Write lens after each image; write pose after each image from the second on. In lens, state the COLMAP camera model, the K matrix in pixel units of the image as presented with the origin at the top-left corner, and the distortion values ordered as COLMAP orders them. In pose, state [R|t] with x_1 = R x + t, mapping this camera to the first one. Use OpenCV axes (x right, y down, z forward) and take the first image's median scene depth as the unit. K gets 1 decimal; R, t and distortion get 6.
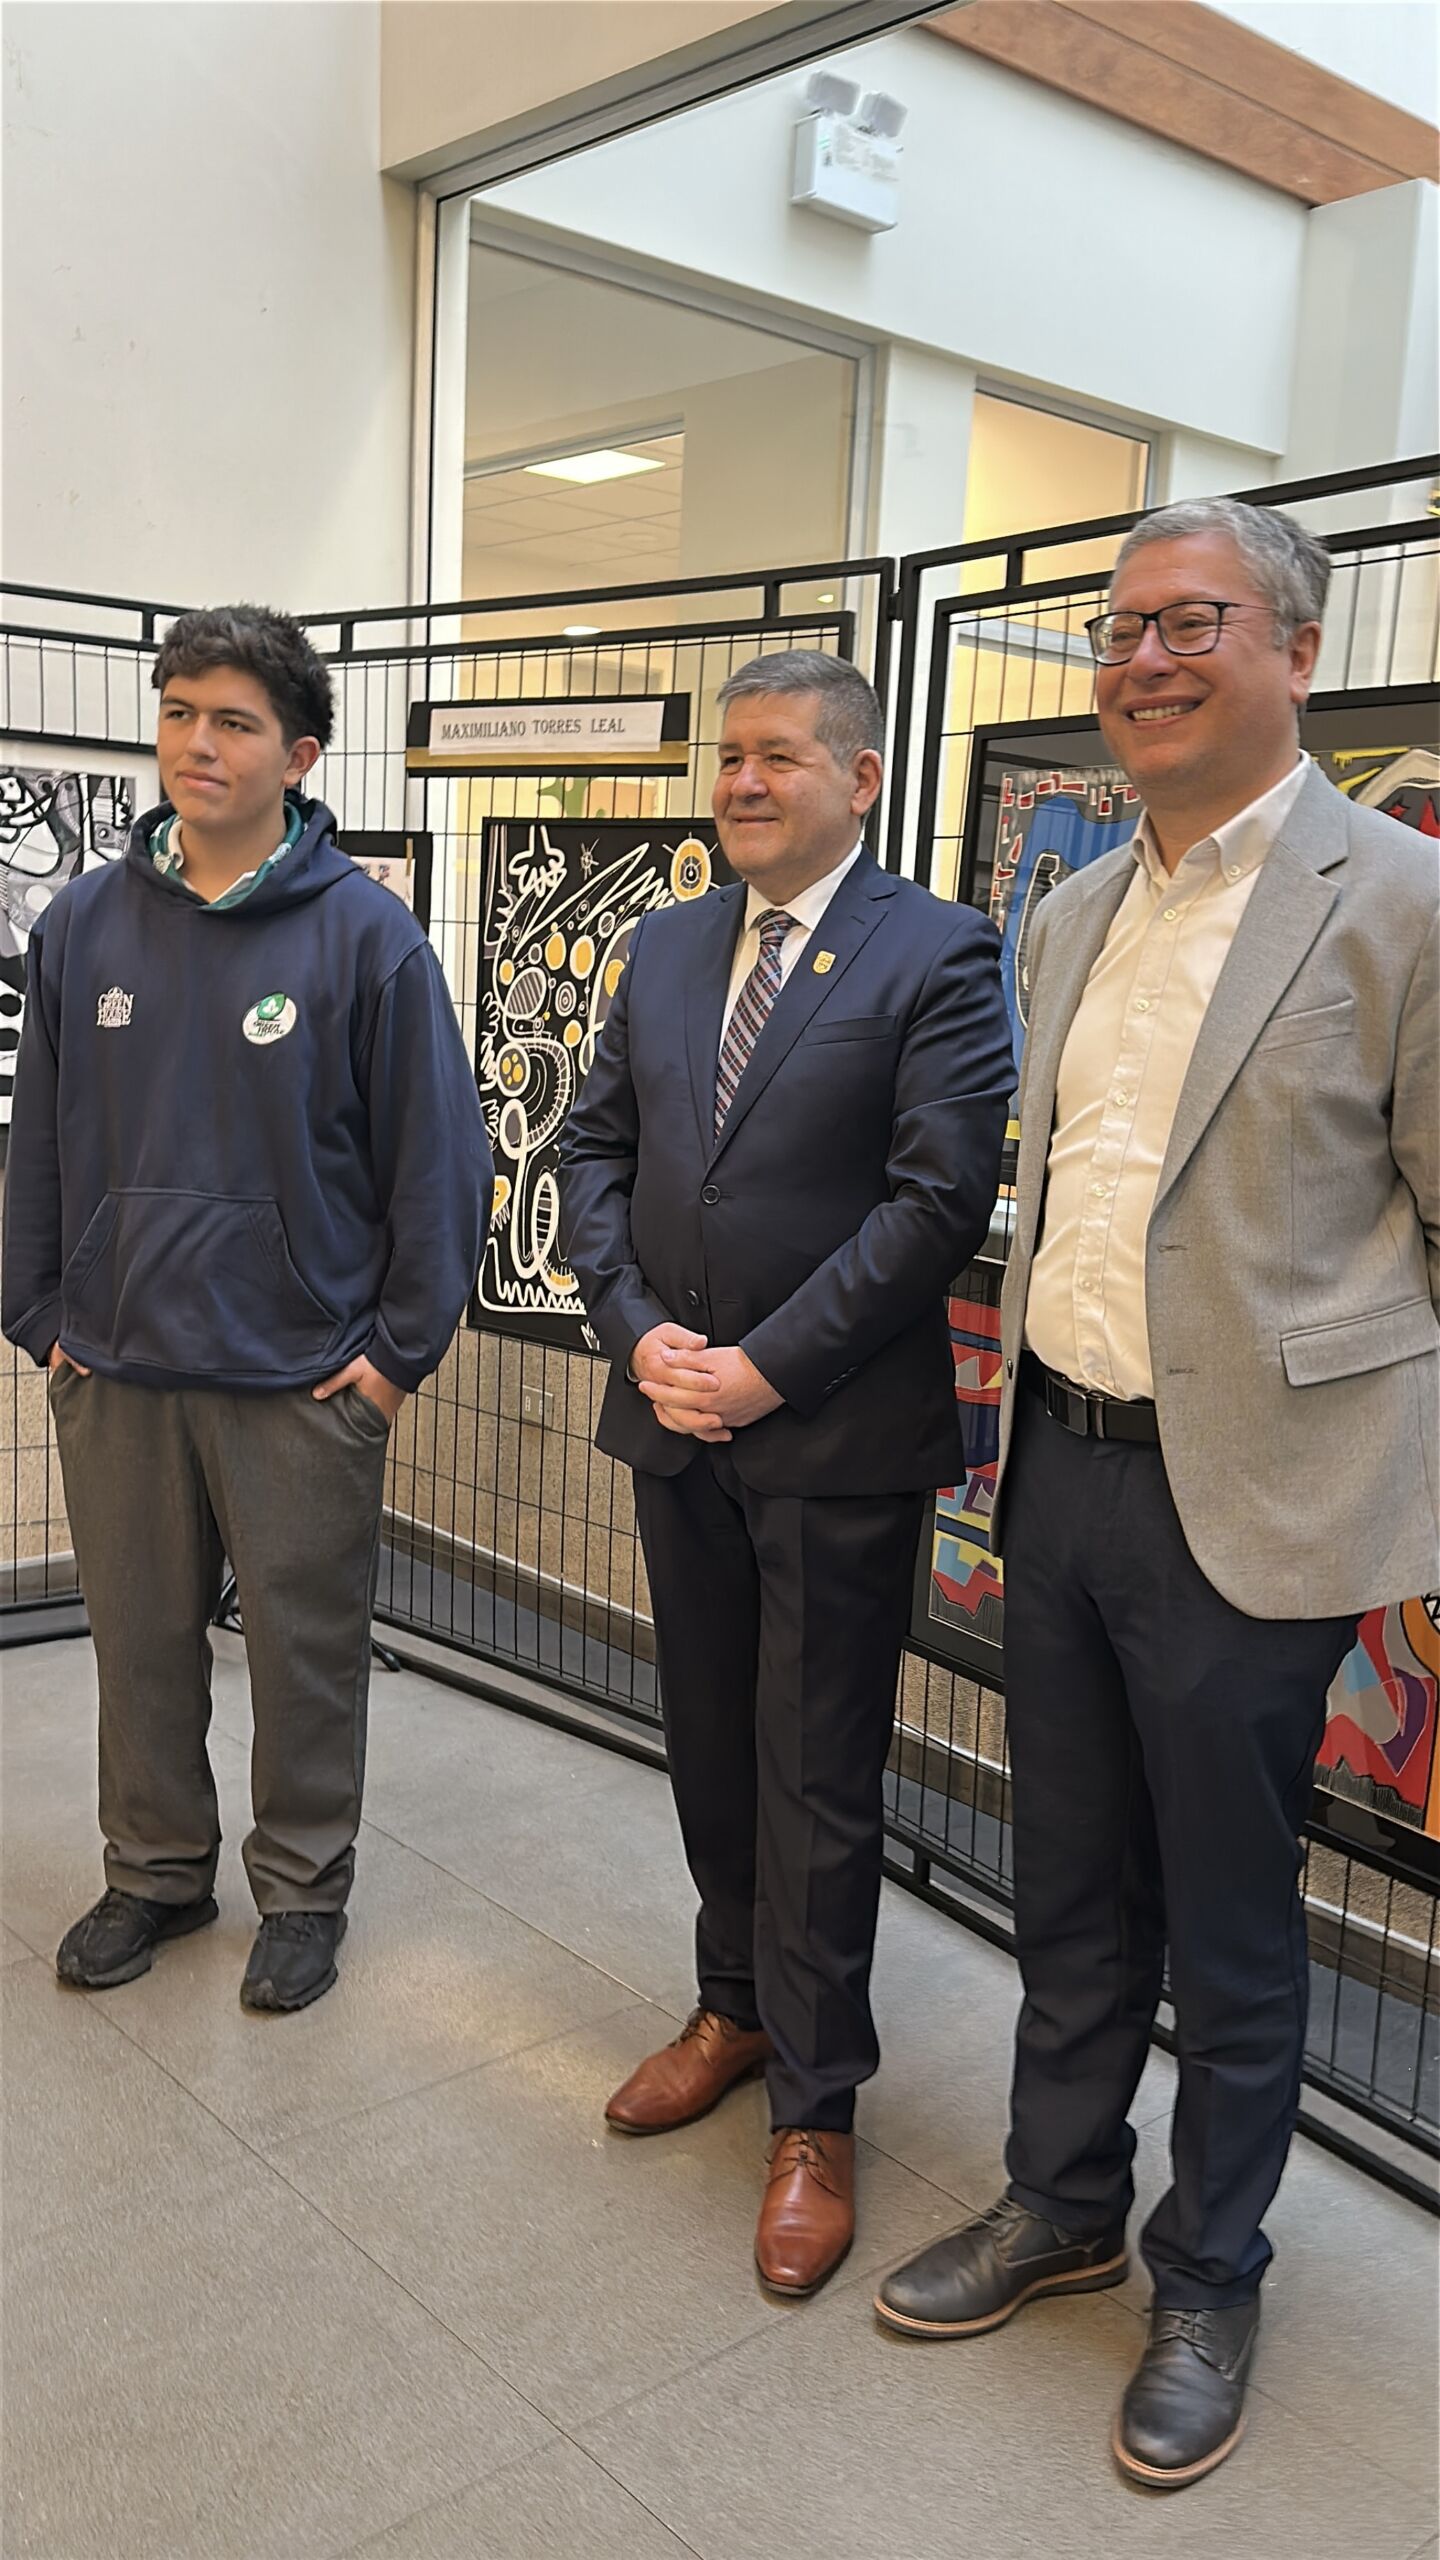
lens RADIAL K [[2123.0, 0, 678.7], [0, 2123.0, 1308.0], [0, 0, 1]] dist [0.224641, -0.475408]
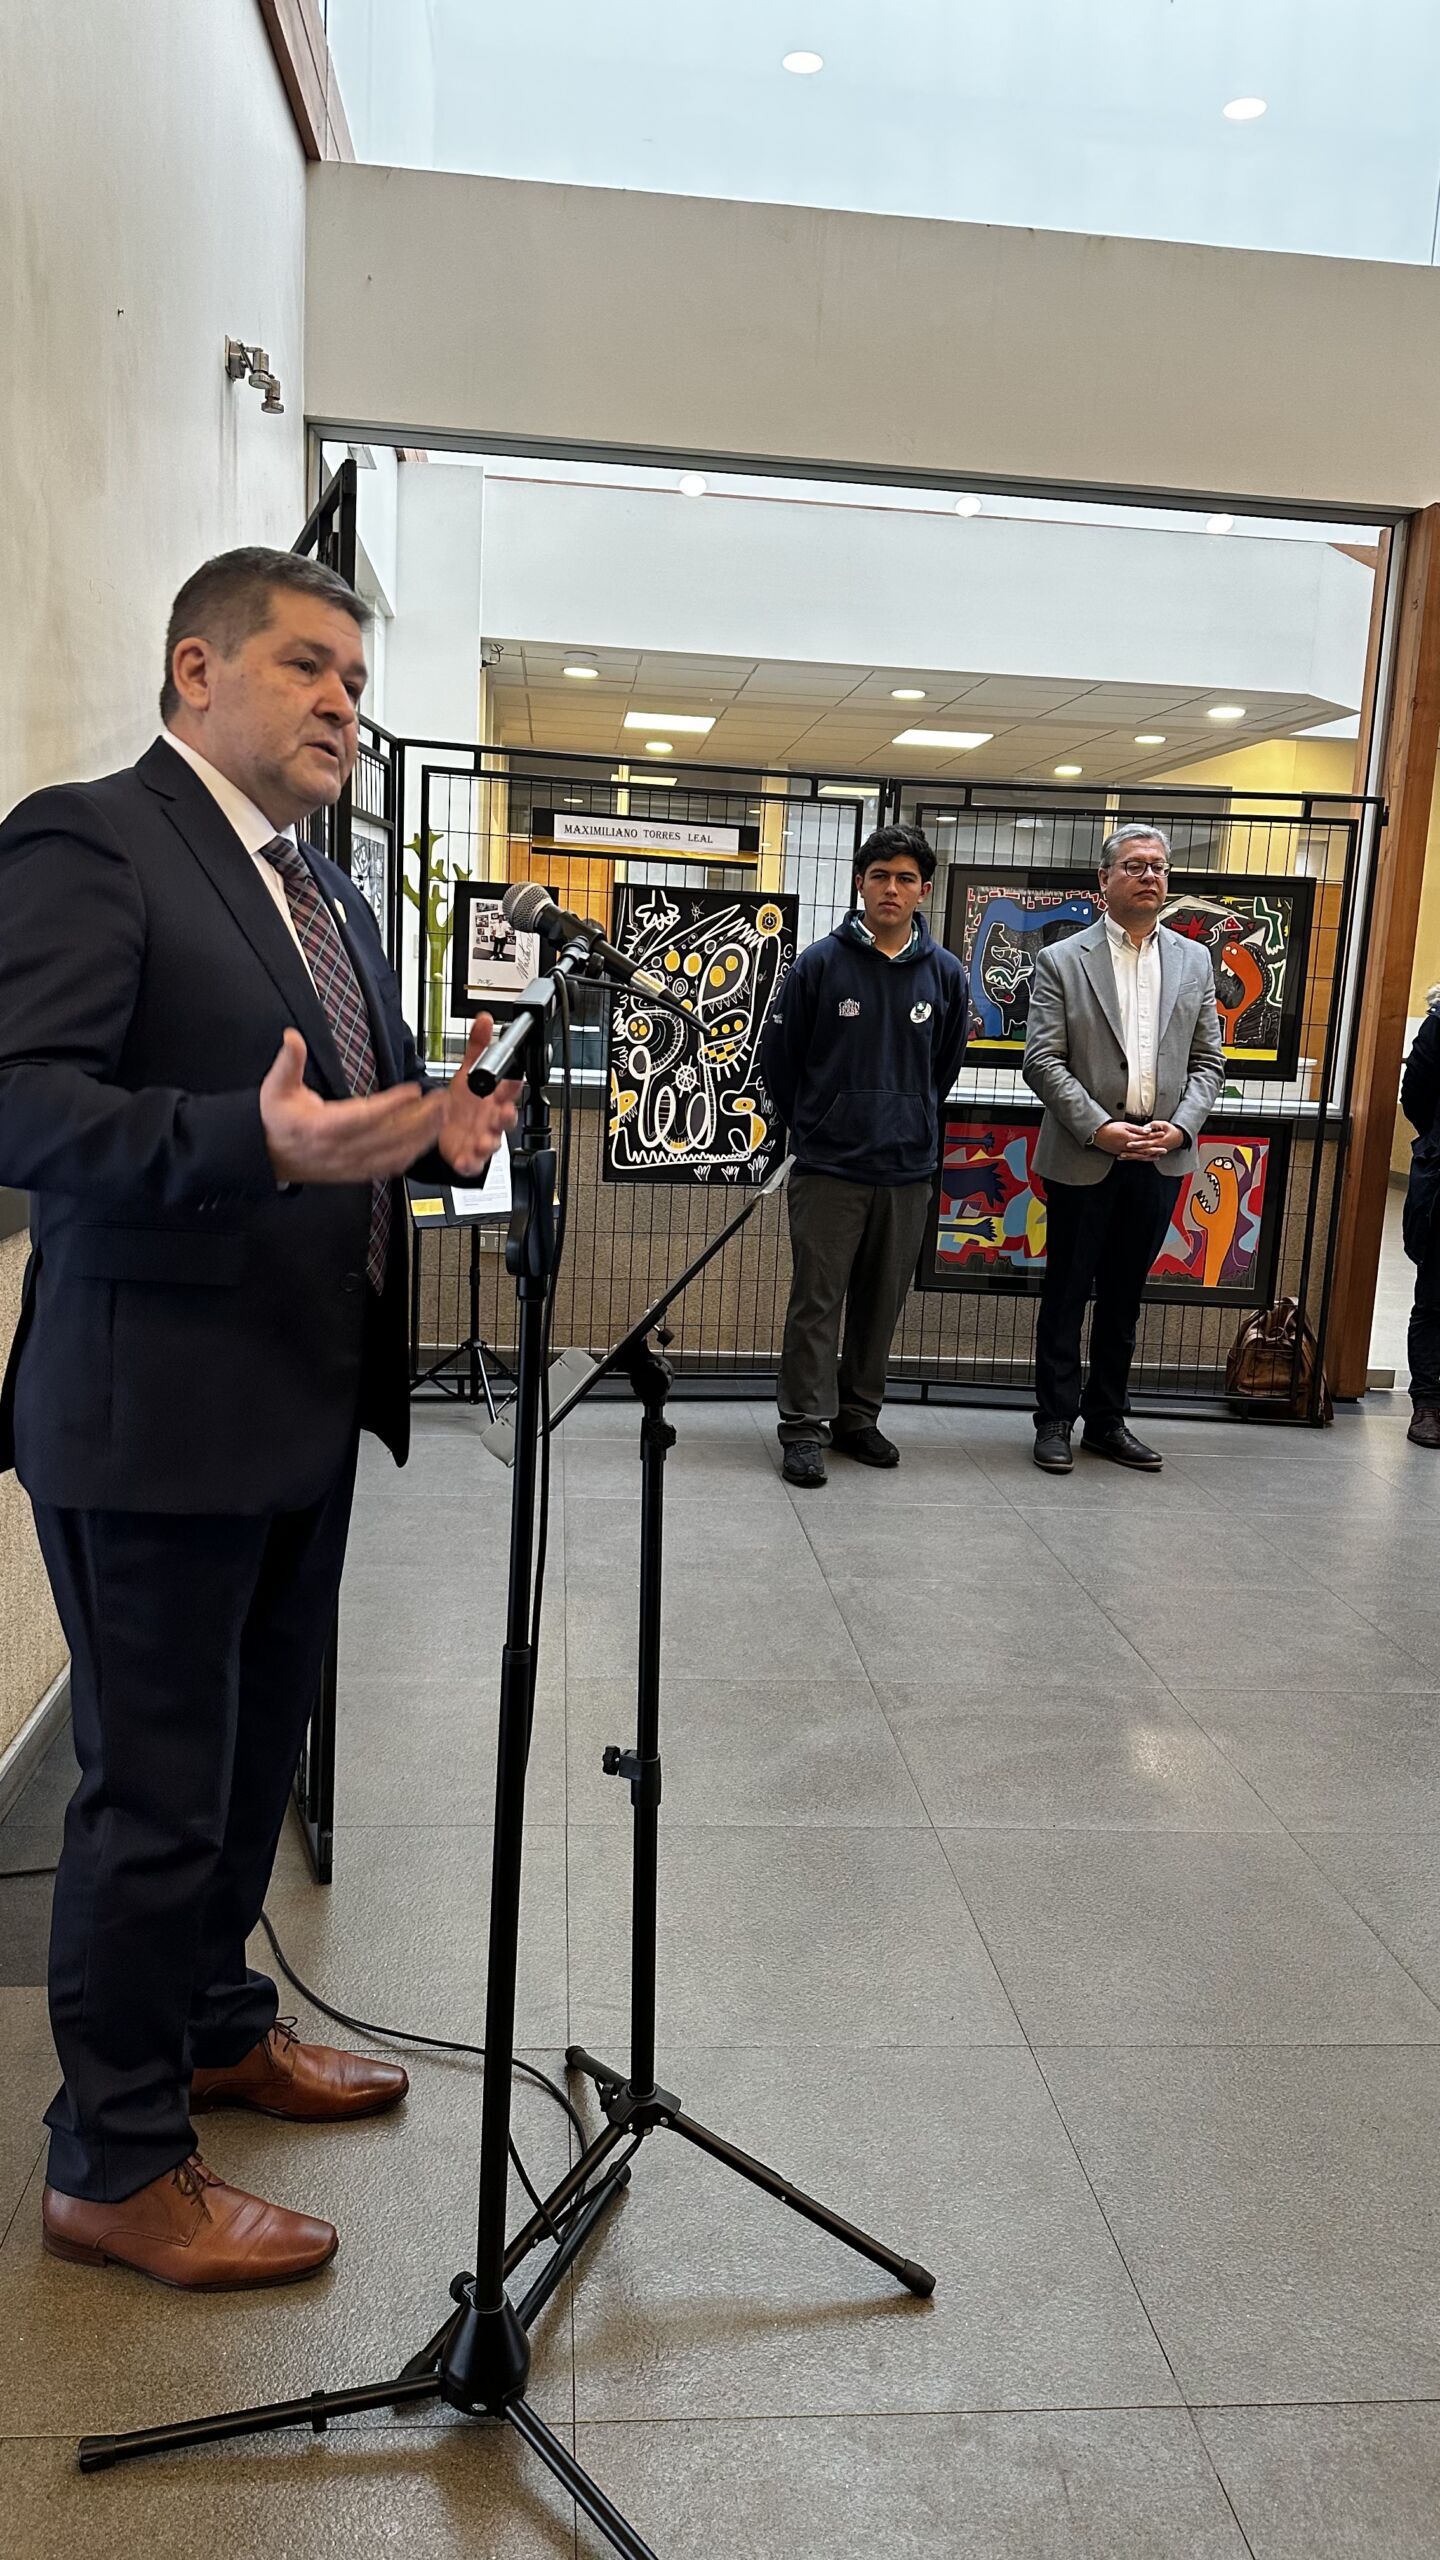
lens RADIAL K [[1765.4, 0, 723.8], [0, 1765.4, 1276.2], [0, 0, 1]] dist [0.125003, -0.000486]
pose [[0.578834, -0.151282, 0.801290, -1.249432], [0.116879, 0.987886, 0.102080, -0.052108], [-0.807026, 0.034566, 0.589504, 0.097878]]
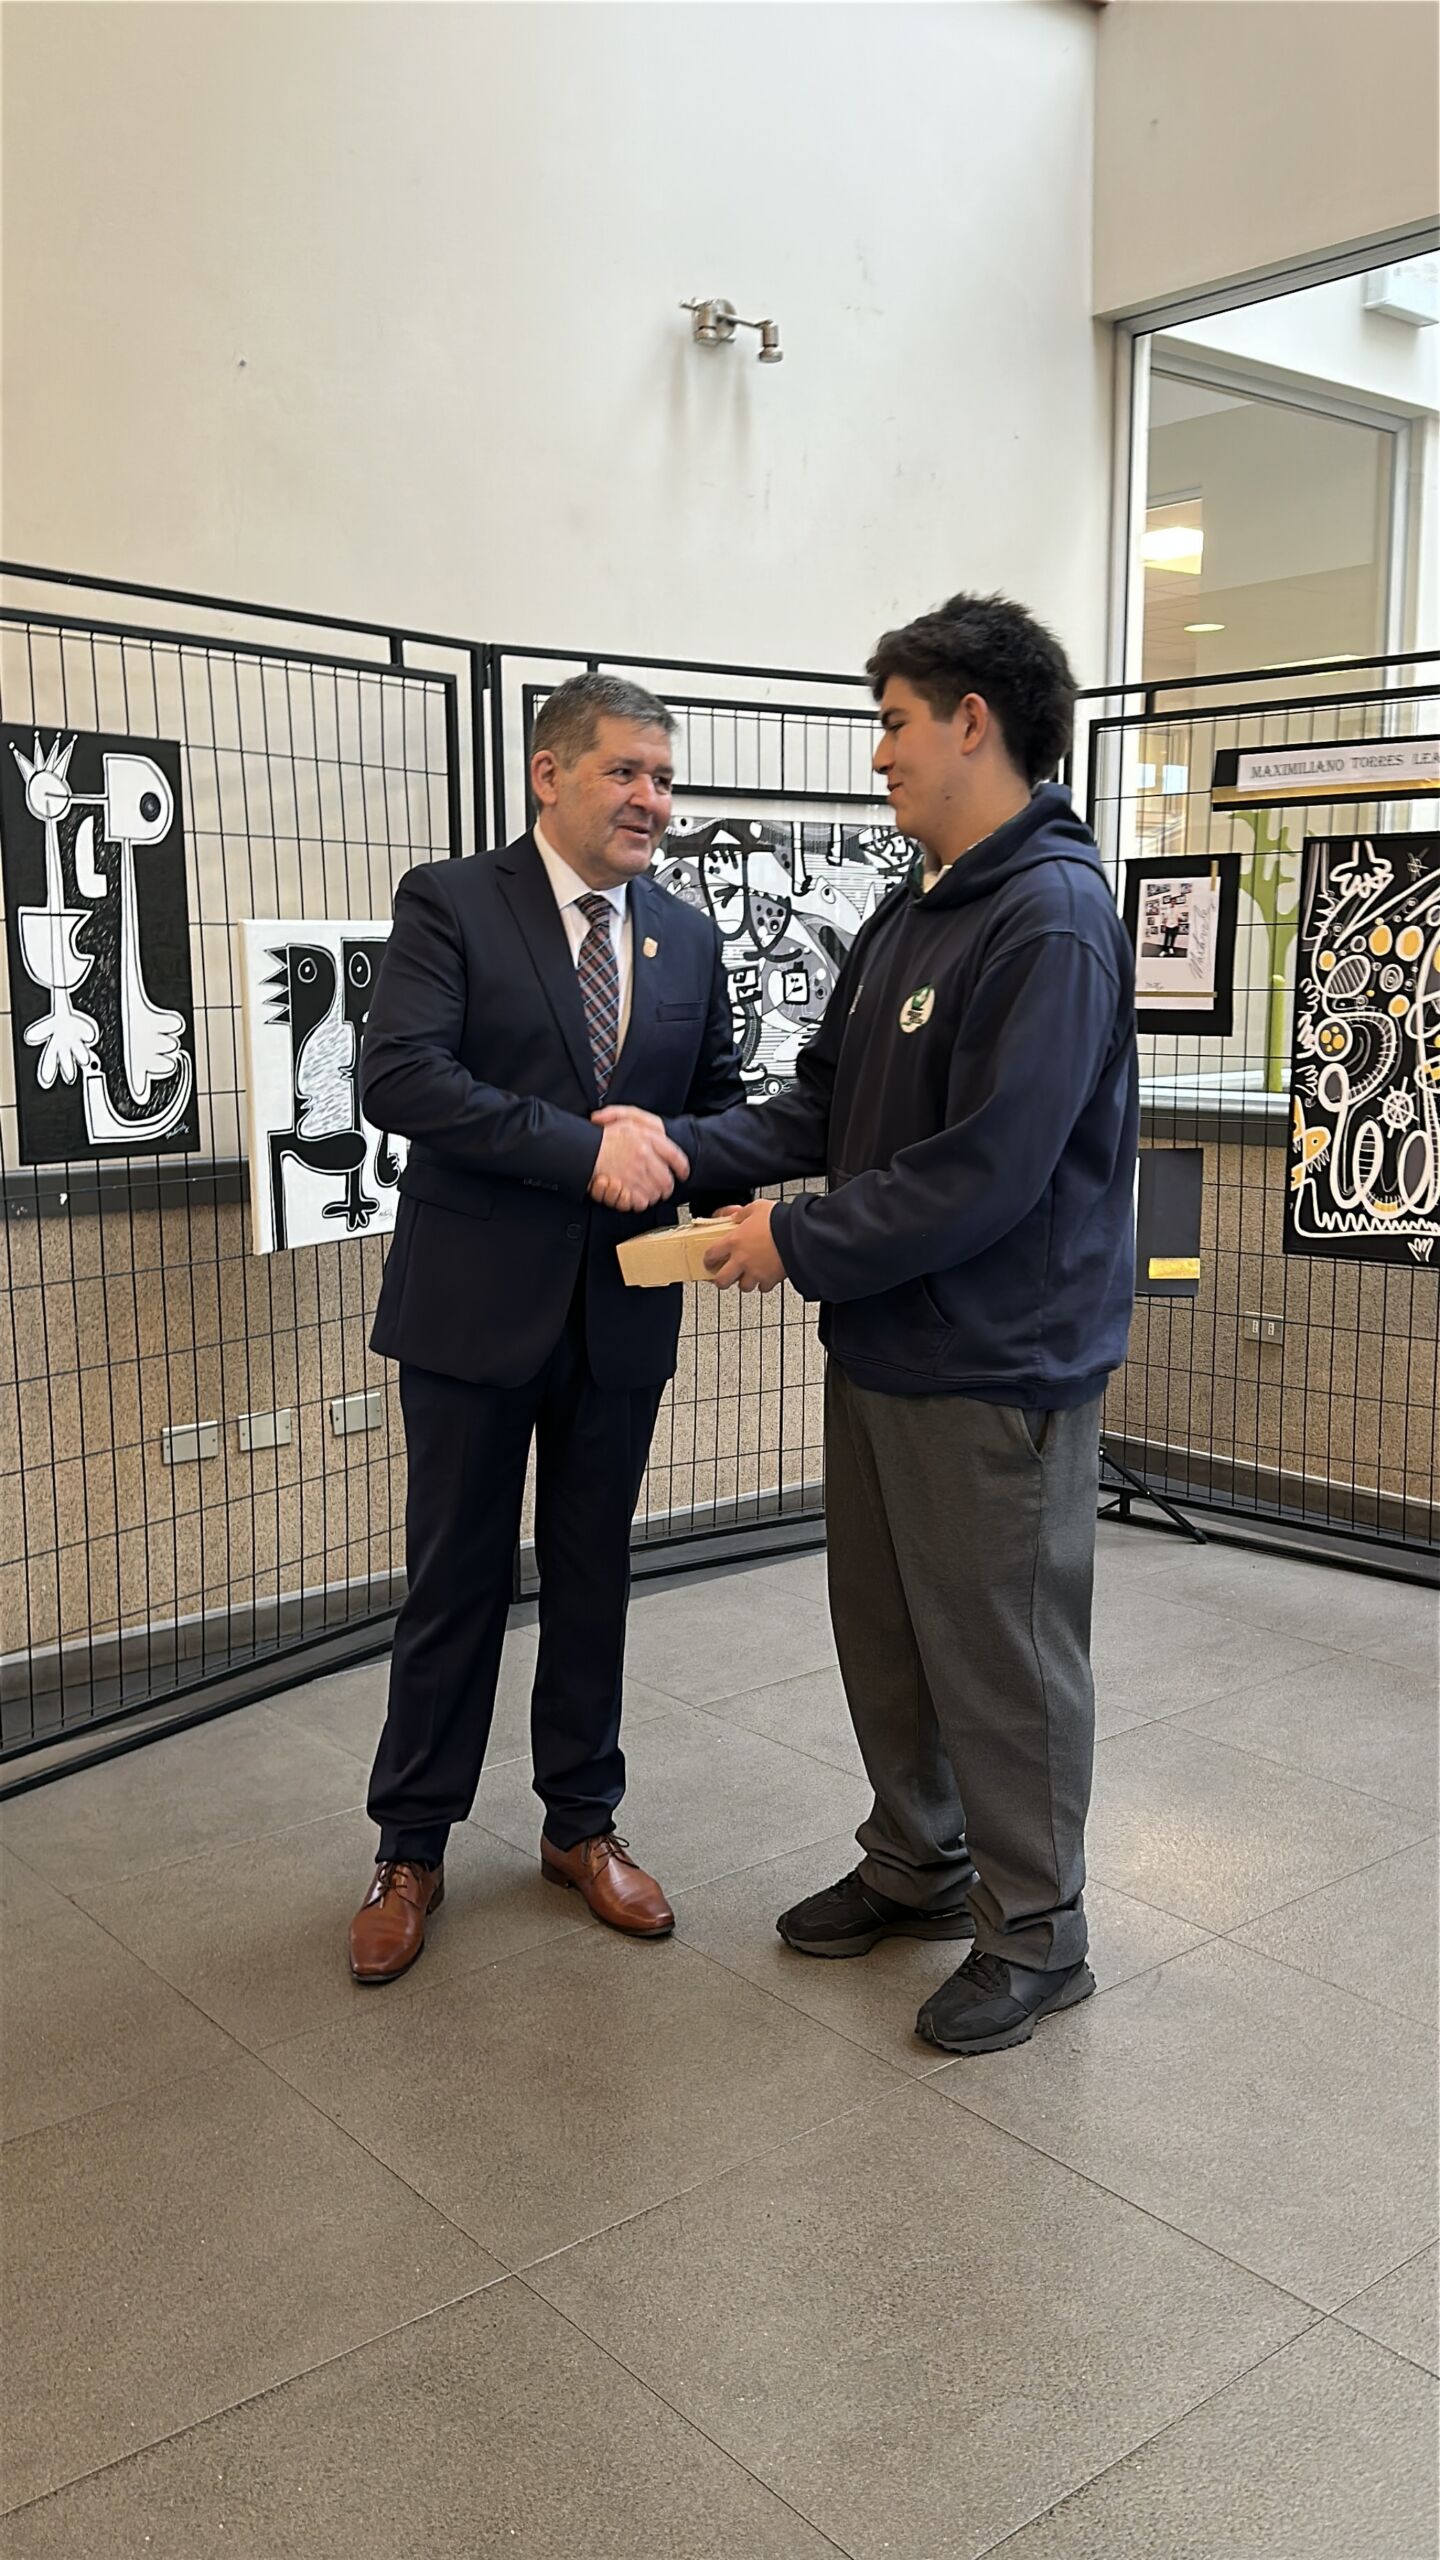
lens RADIAL K [[2079.5, 0, 735.0], [0, 2079.5, 1312.1], [0, 0, 1]] dist [0.141717, -0.187304]
pose [[0.998530, -0.049788, -0.021420, -0.410994], [0.049648, 0.998742, -0.007036, 0.037532], [0.021744, 0.005963, 0.999746, -0.225588]]
